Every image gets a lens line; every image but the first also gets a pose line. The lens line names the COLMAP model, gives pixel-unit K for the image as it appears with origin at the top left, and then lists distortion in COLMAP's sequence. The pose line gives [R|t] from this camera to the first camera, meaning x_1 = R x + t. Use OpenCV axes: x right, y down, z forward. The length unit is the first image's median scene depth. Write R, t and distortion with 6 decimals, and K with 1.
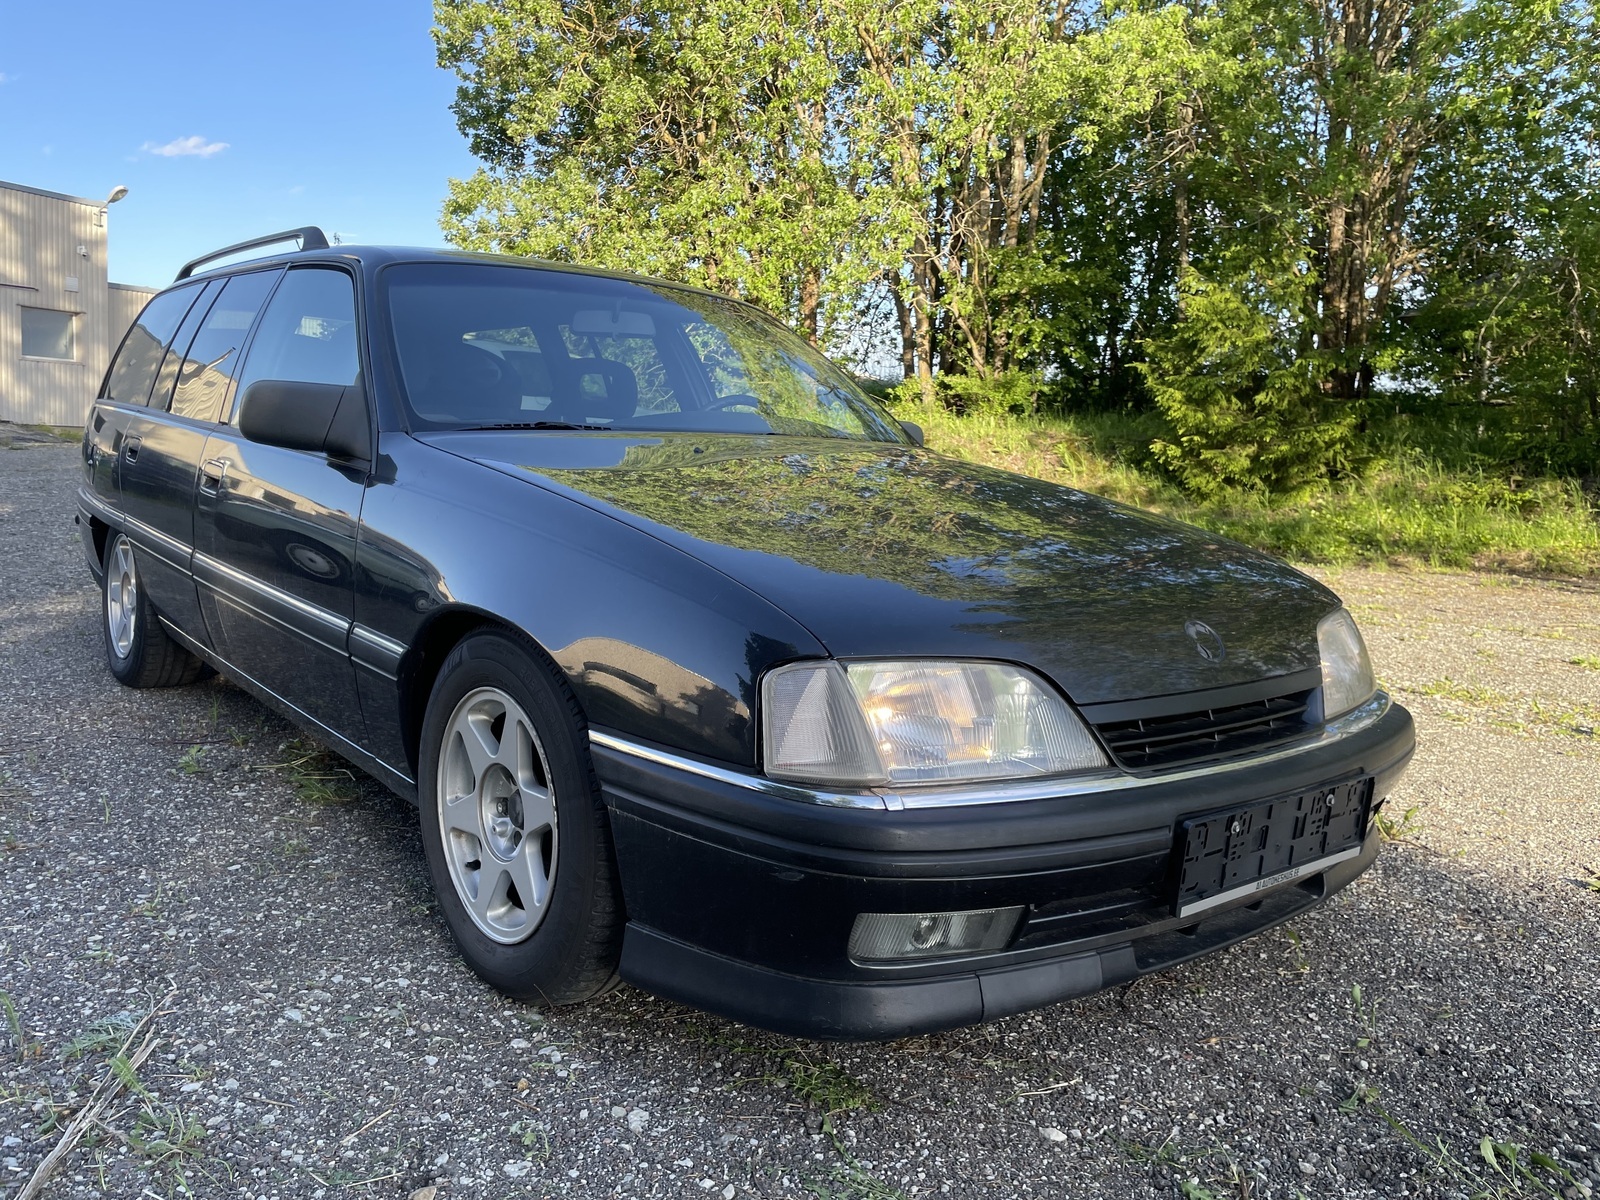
lens RADIAL K [[1208.0, 0, 800.0], [0, 1208.0, 600.0], [0, 0, 1]] dist [0.101074, -0.137295]
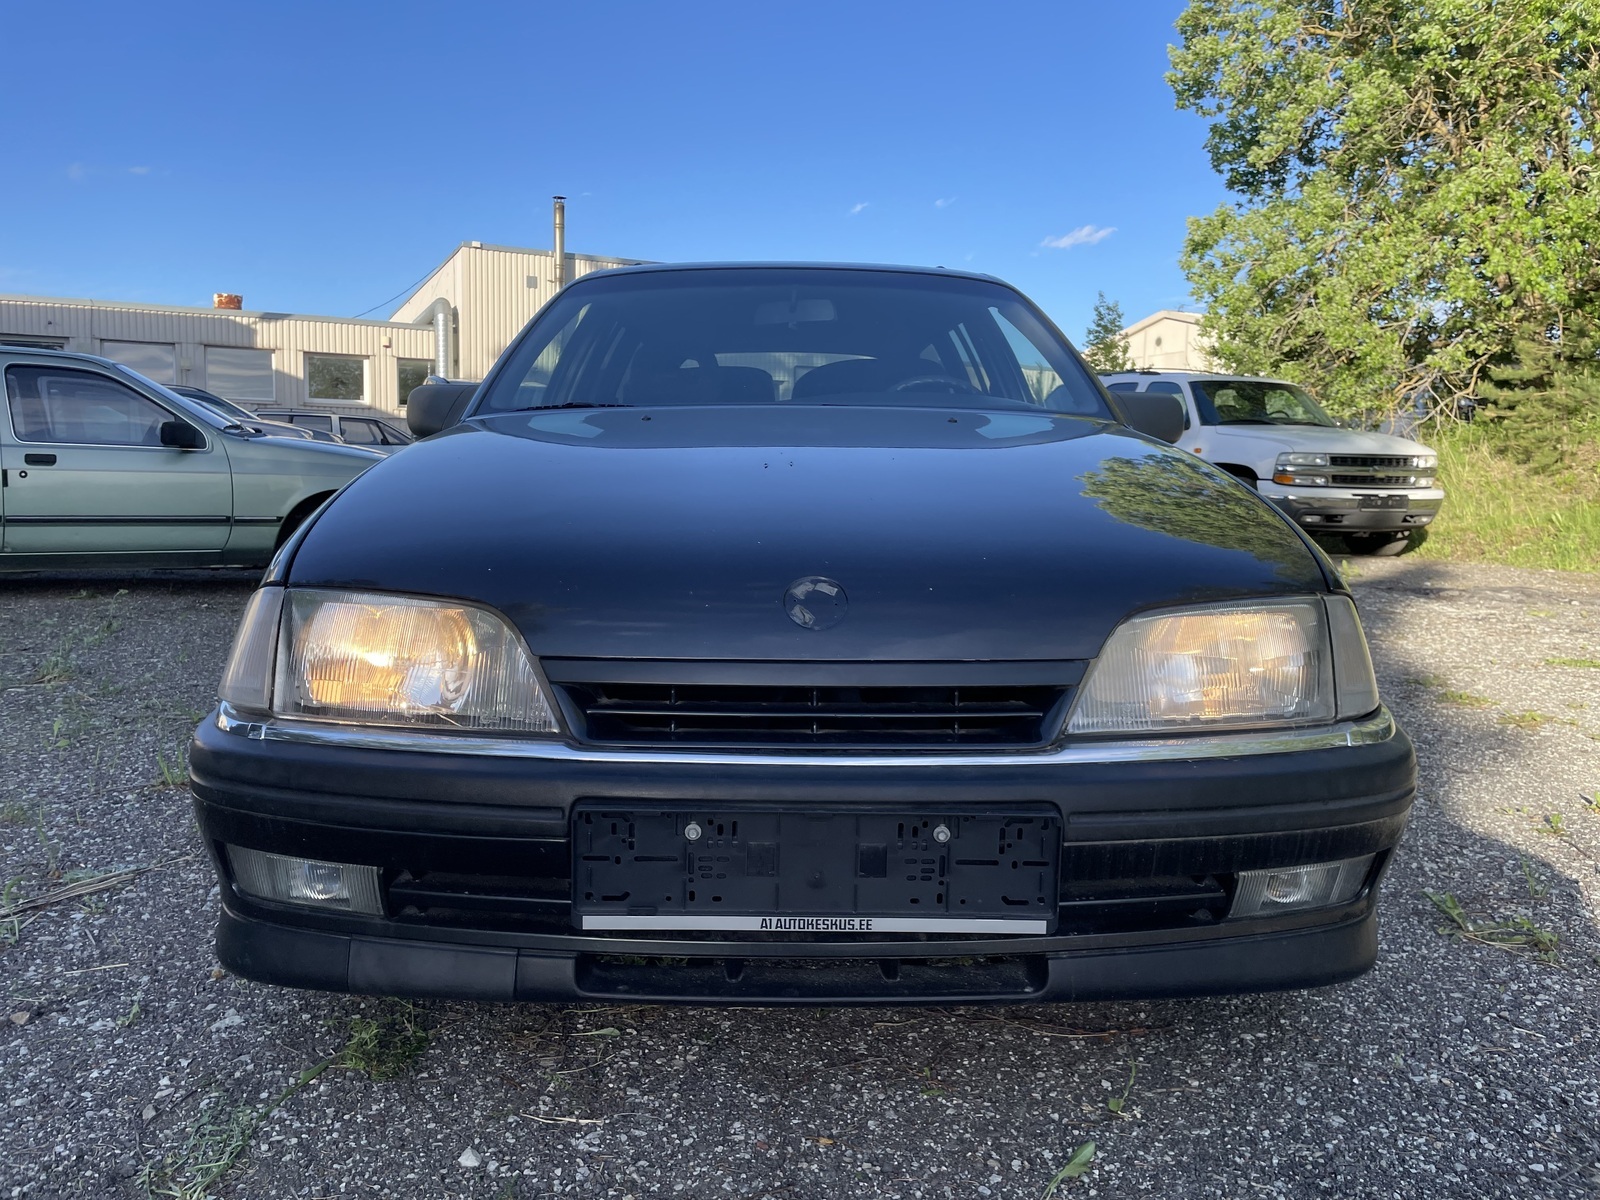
lens RADIAL K [[1208.0, 0, 800.0], [0, 1208.0, 600.0], [0, 0, 1]] dist [0.101074, -0.137295]
pose [[0.784808, 0.028988, -0.619061, 0.096360], [-0.055909, 0.998144, -0.024139, 0.006208], [0.617213, 0.053555, 0.784972, 0.048435]]
